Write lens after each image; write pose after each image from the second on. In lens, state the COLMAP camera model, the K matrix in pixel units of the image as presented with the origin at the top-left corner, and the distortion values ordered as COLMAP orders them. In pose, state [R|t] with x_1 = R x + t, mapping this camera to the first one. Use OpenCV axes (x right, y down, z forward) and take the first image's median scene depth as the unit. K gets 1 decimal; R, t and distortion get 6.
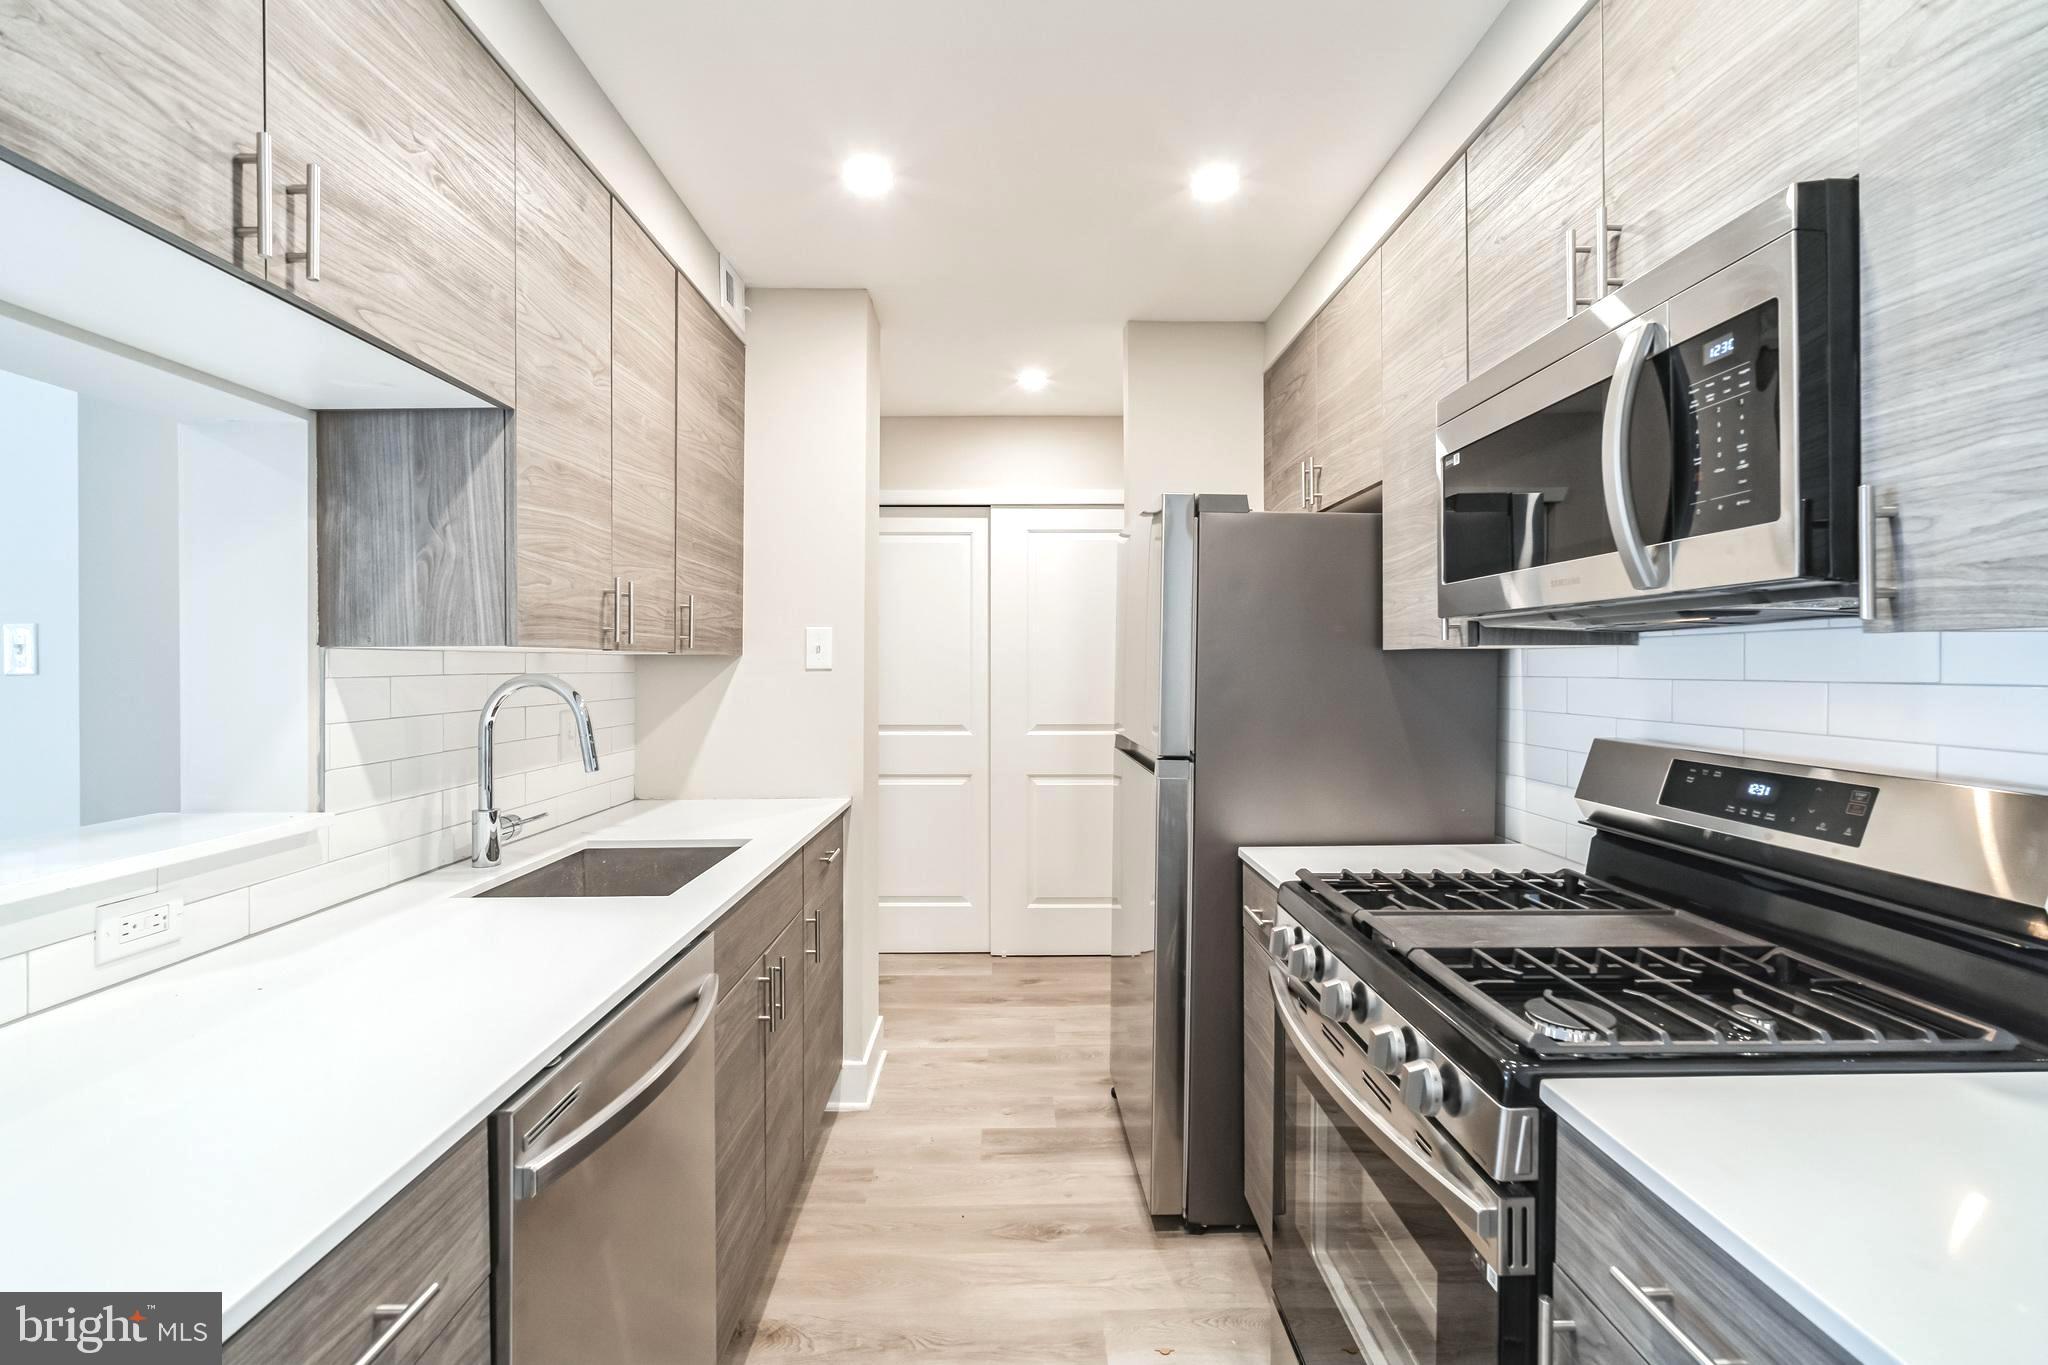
lens RADIAL K [[907.3, 0, 1020.4], [0, 907.3, 661.5], [0, 0, 1]] dist [-0.016988, 0.004879]
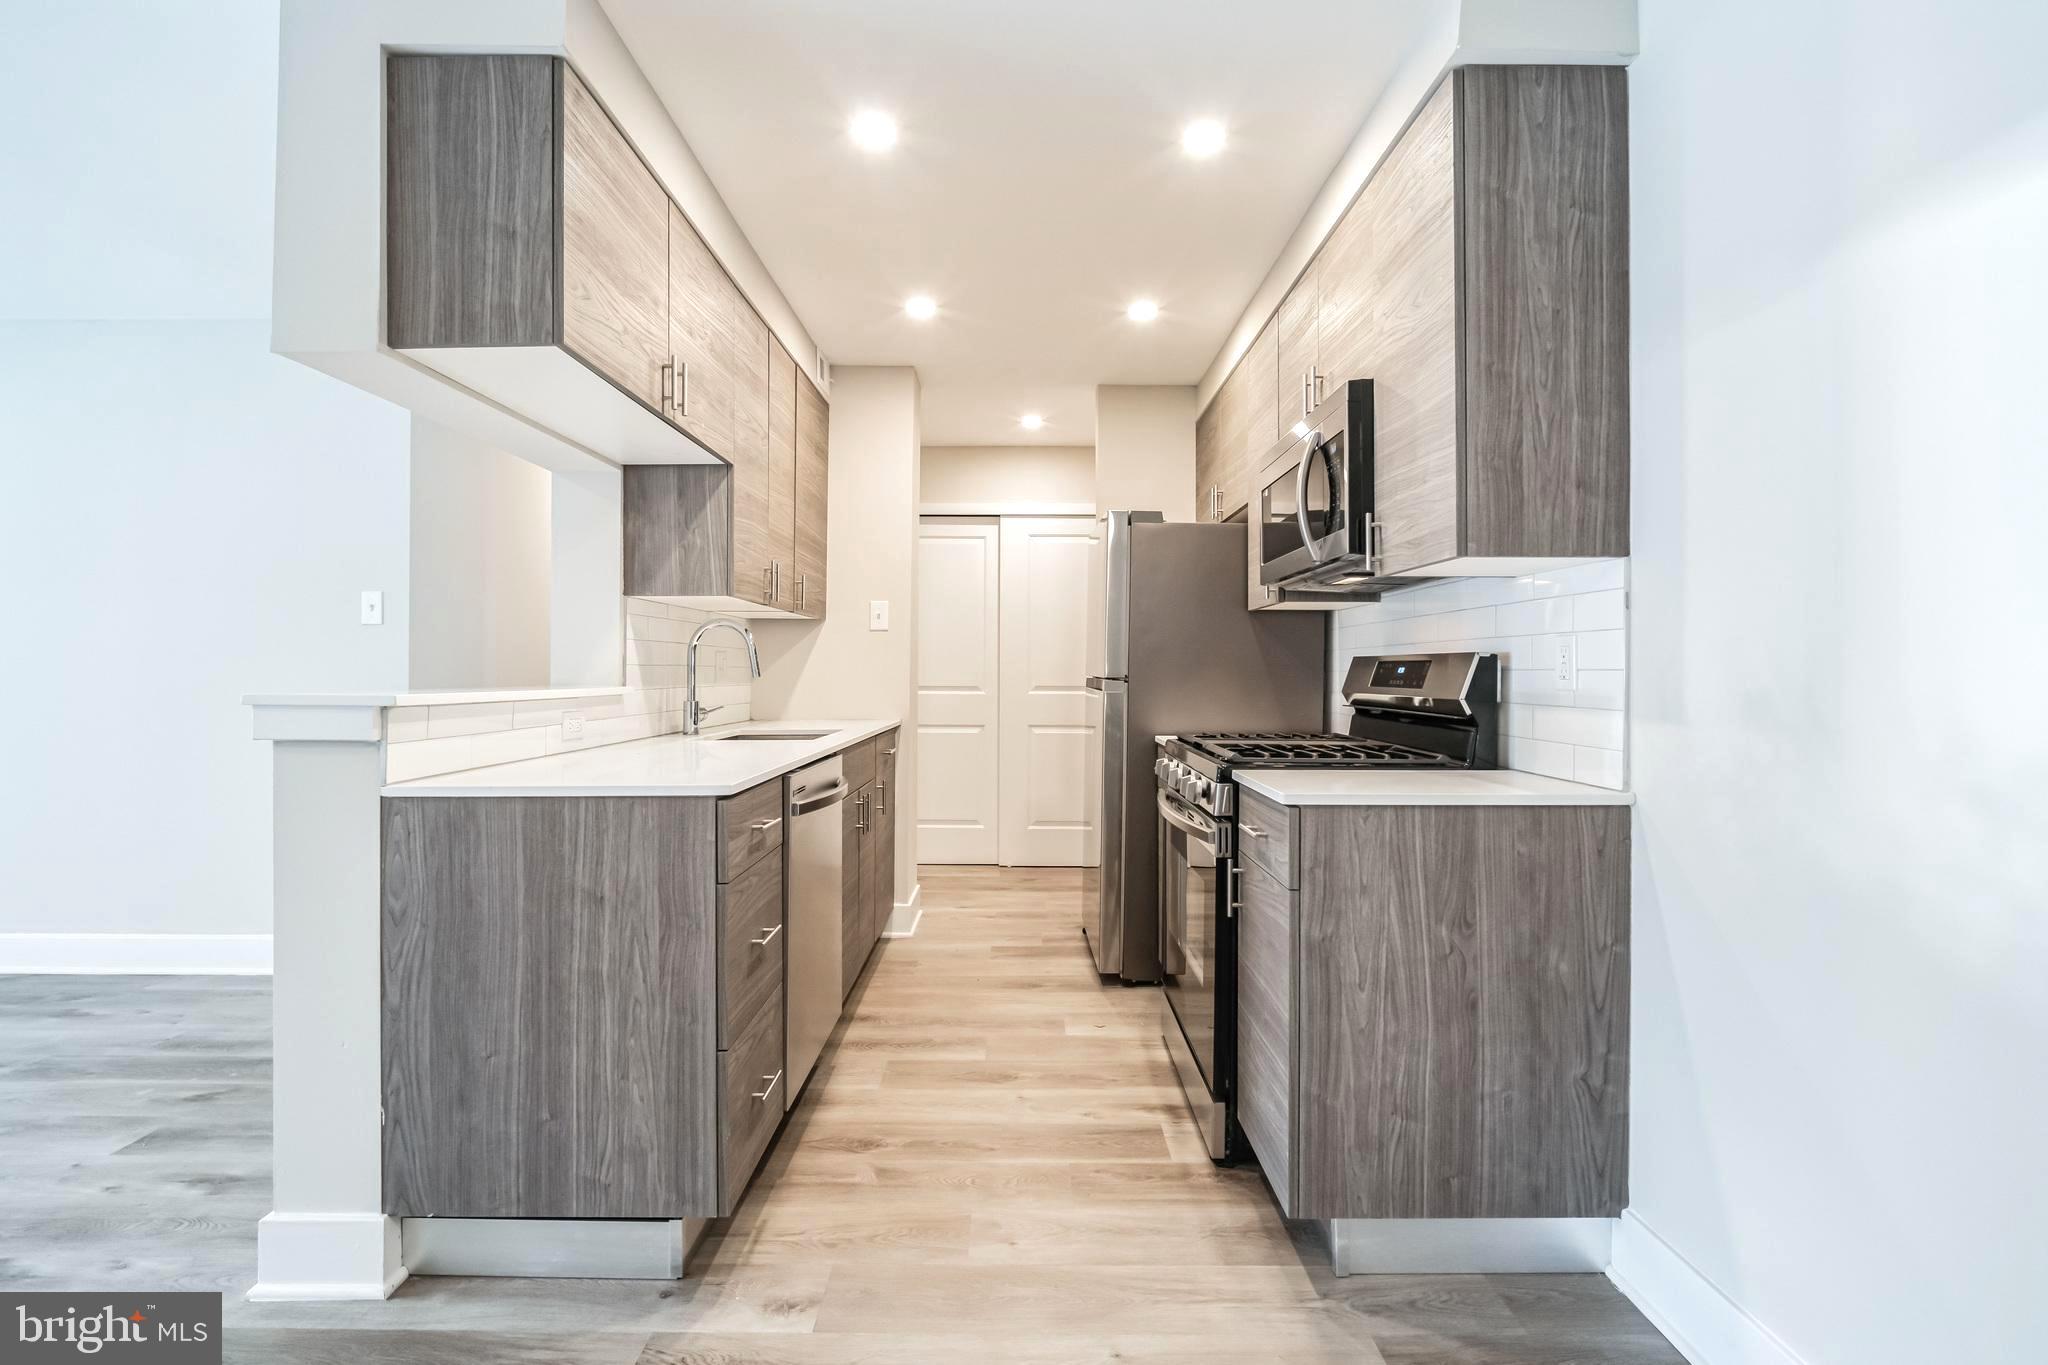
lens RADIAL K [[907.3, 0, 1020.4], [0, 907.3, 661.5], [0, 0, 1]] dist [-0.016988, 0.004879]
pose [[0.999904, 0.004876, -0.012978, 0.028315], [-0.004968, 0.999963, -0.007016, 0.090891], [0.012943, 0.007080, 0.999891, -0.587650]]
